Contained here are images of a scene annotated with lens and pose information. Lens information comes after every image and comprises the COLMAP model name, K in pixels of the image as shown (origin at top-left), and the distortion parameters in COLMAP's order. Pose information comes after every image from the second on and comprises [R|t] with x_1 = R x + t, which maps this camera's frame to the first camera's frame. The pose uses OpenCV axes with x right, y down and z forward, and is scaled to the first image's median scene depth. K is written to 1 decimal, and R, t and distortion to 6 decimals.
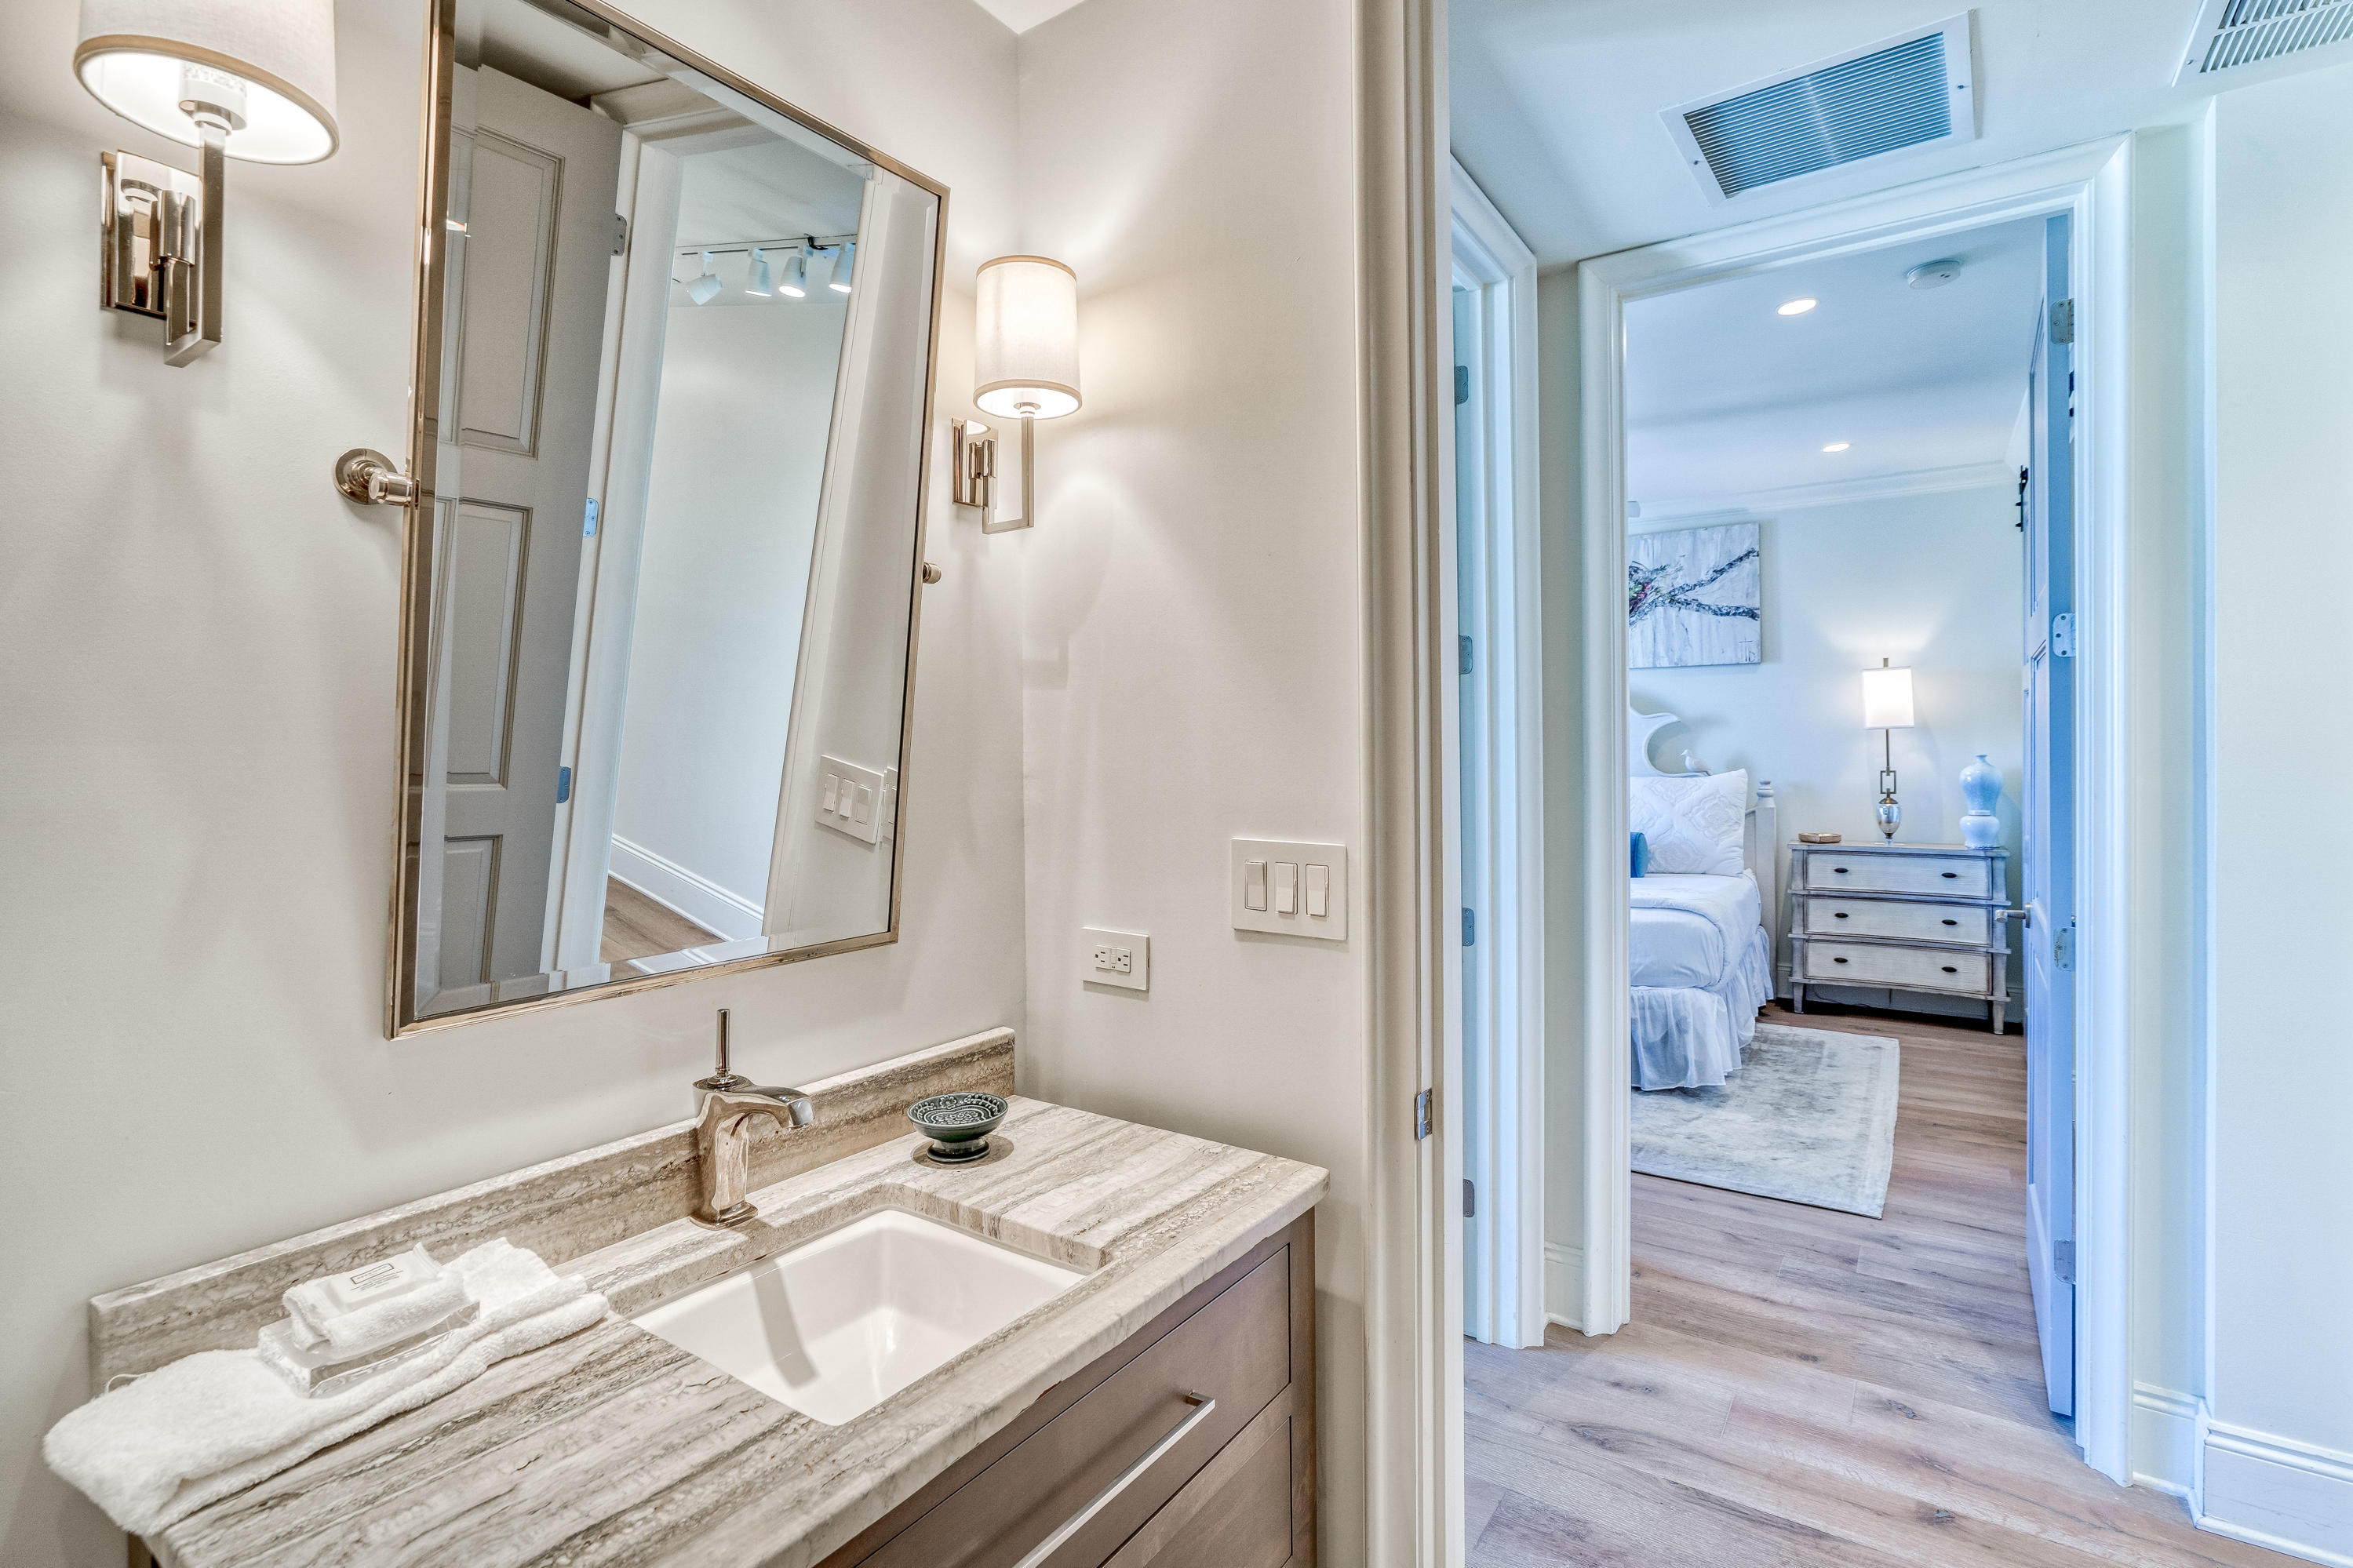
lens RADIAL K [[1108.7, 0, 1169.8], [0, 1108.7, 763.2], [0, 0, 1]] dist [-0.019163, 0.007242]
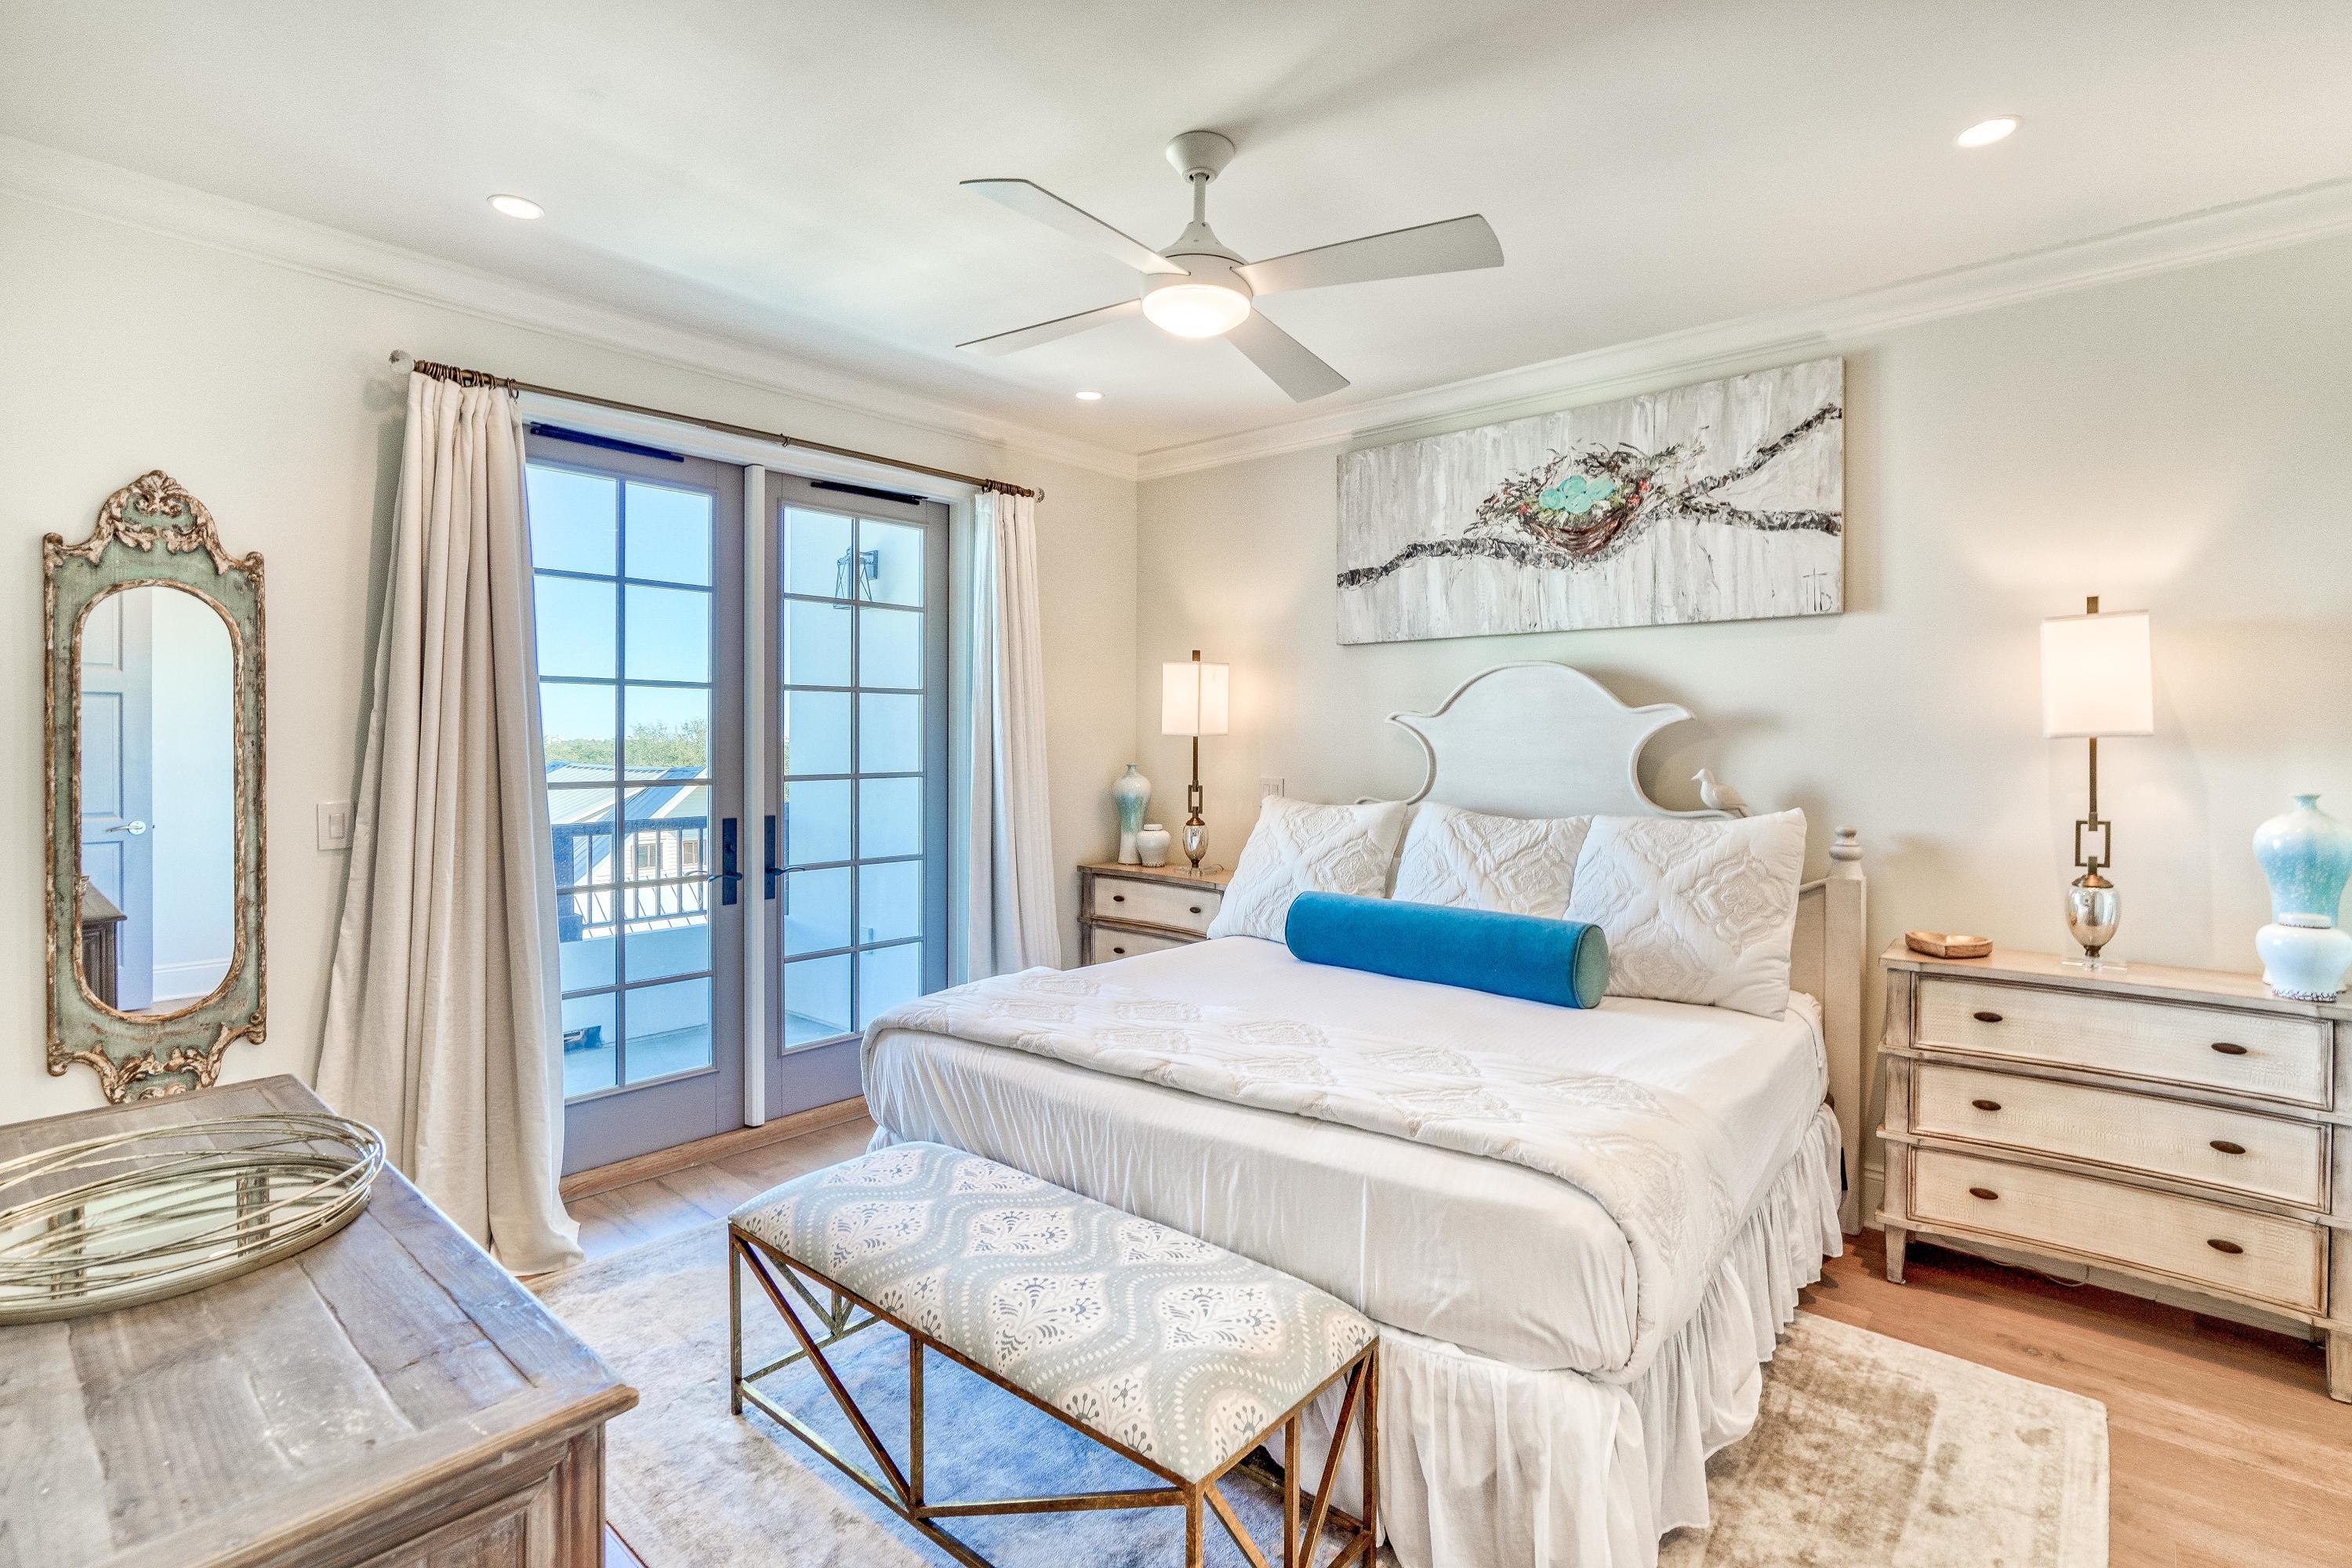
lens RADIAL K [[1108.3, 0, 1169.3], [0, 1108.3, 763.2], [0, 0, 1]] dist [-0.019163, 0.007242]
pose [[0.992661, 0.013882, -0.120133, 0.291388], [-0.013046, 0.999885, 0.007738, -0.017965], [0.120226, -0.006114, 0.992728, 0.449019]]
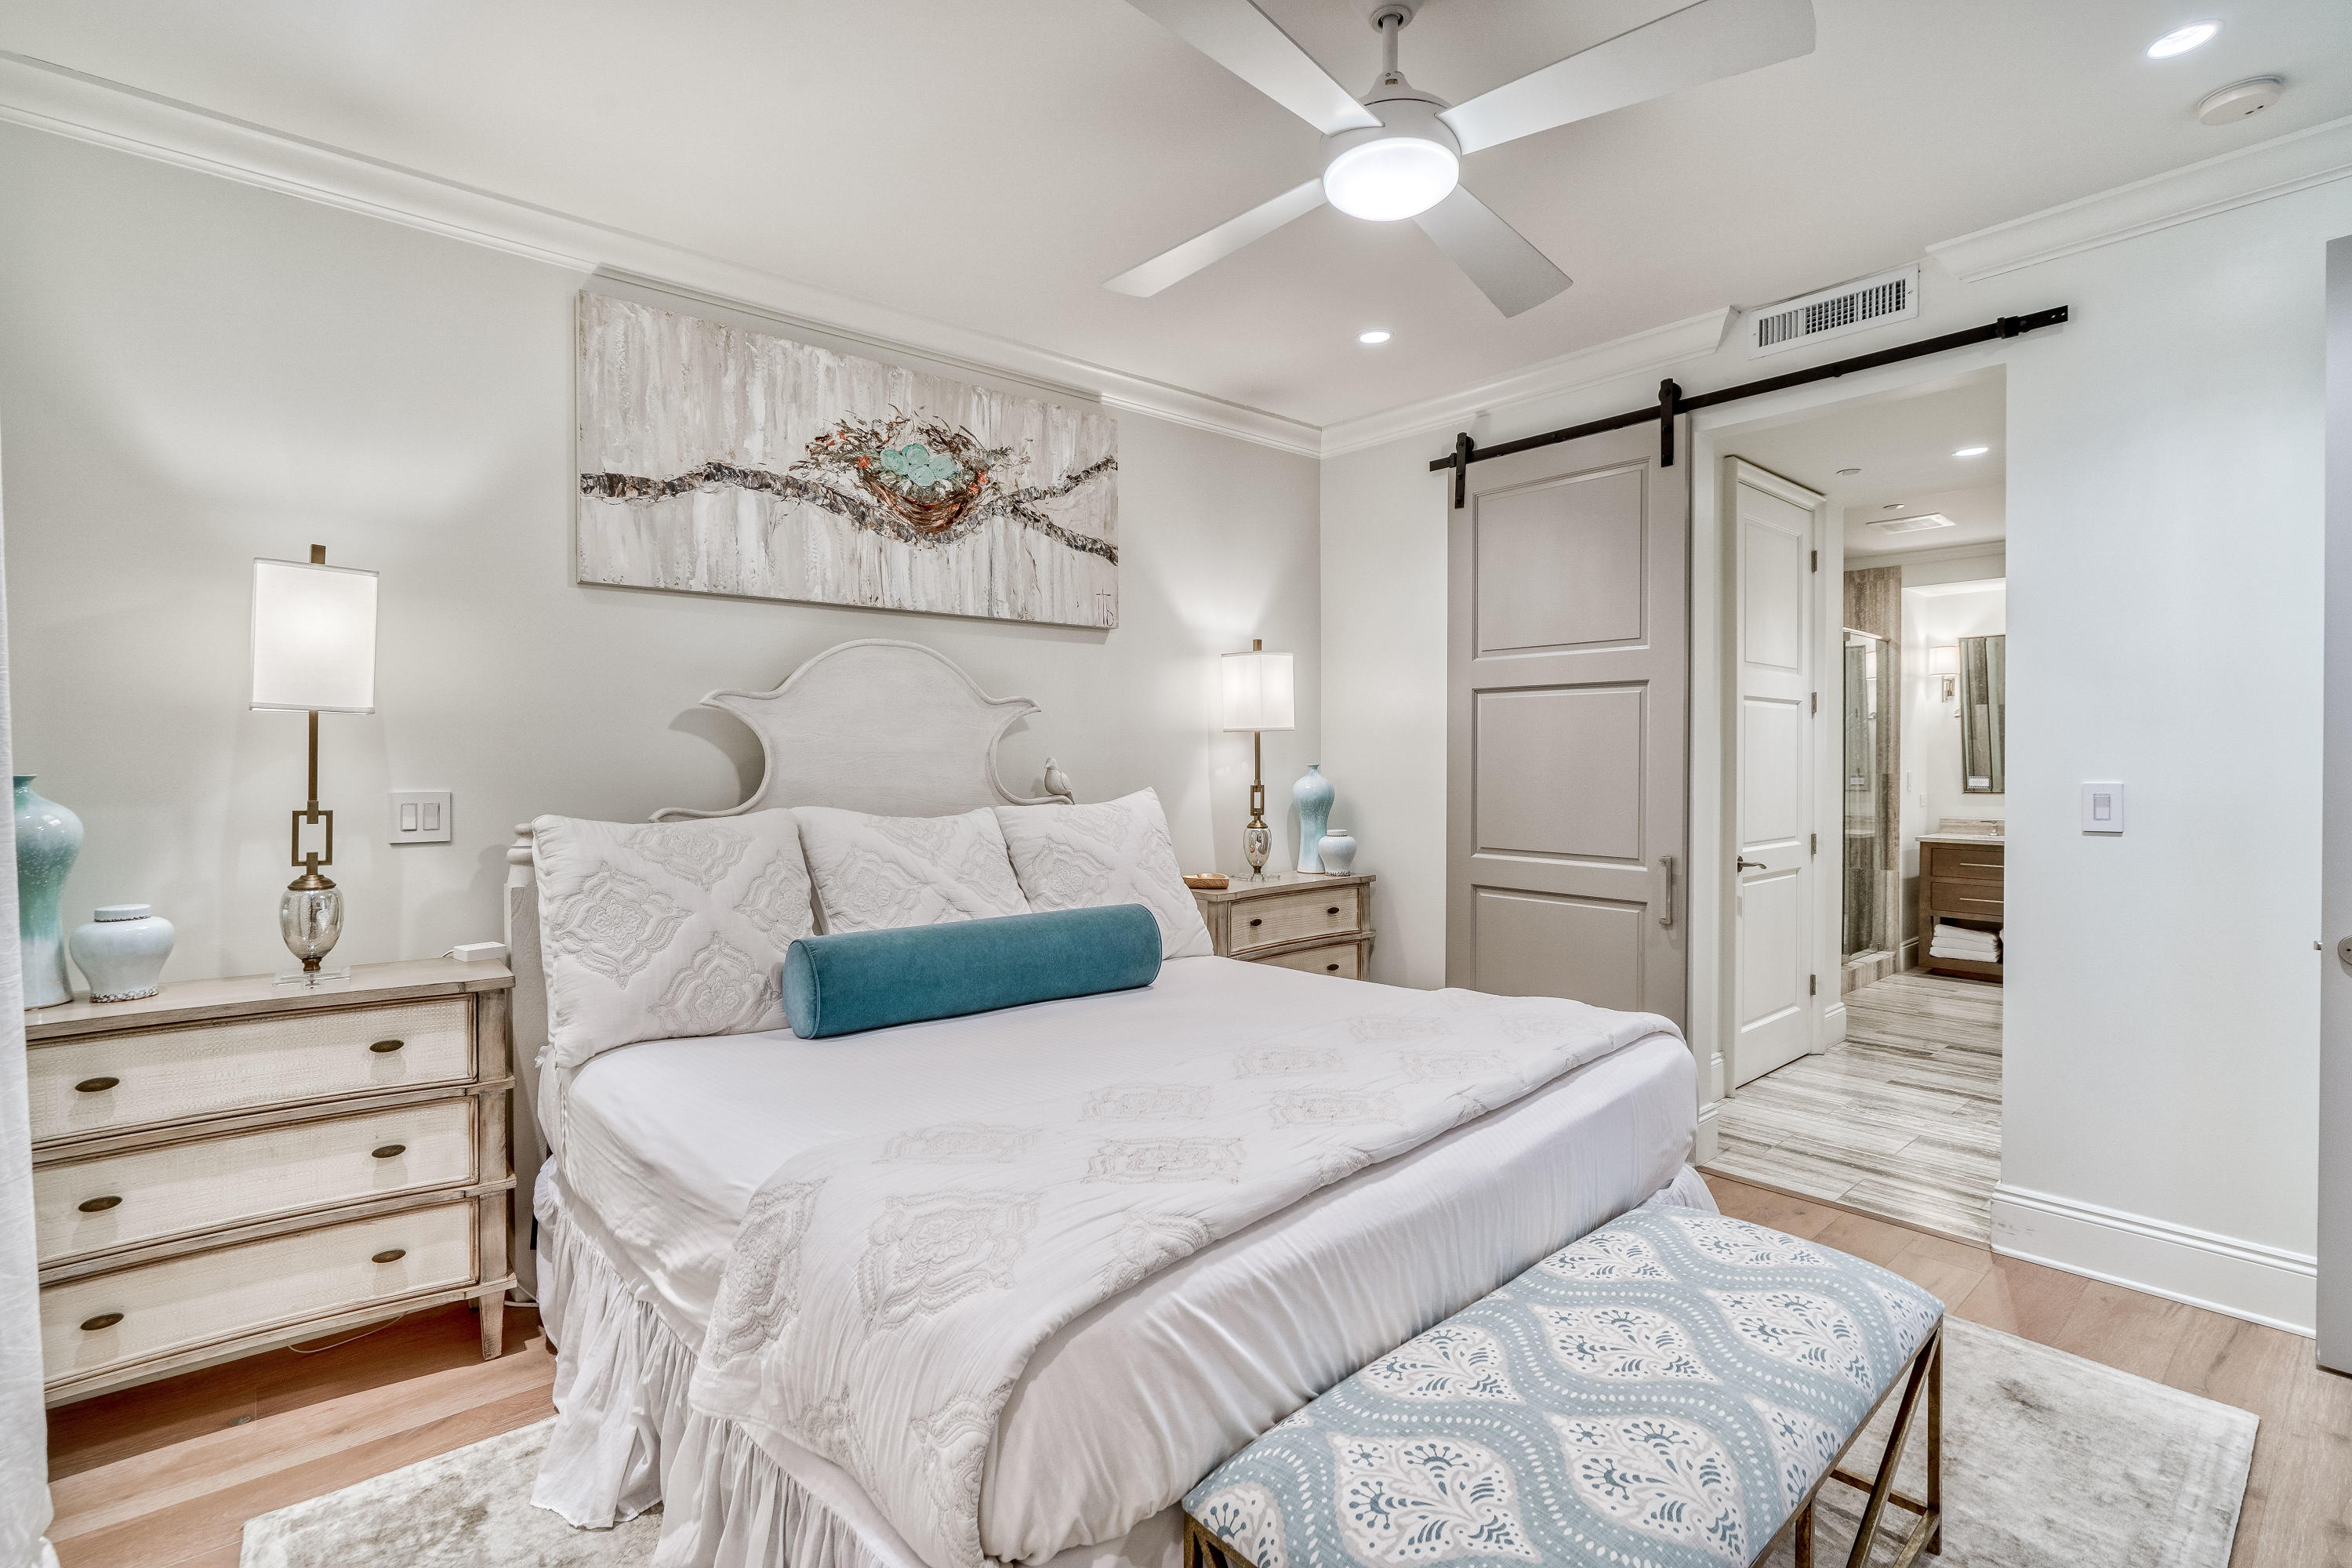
lens RADIAL K [[1108.3, 0, 1169.3], [0, 1108.3, 763.2], [0, 0, 1]] dist [-0.019163, 0.007242]
pose [[0.251435, -0.005978, 0.967856, -0.120006], [0.009079, 0.999951, 0.003818, -0.012307], [-0.967831, 0.007827, 0.251478, 0.860155]]
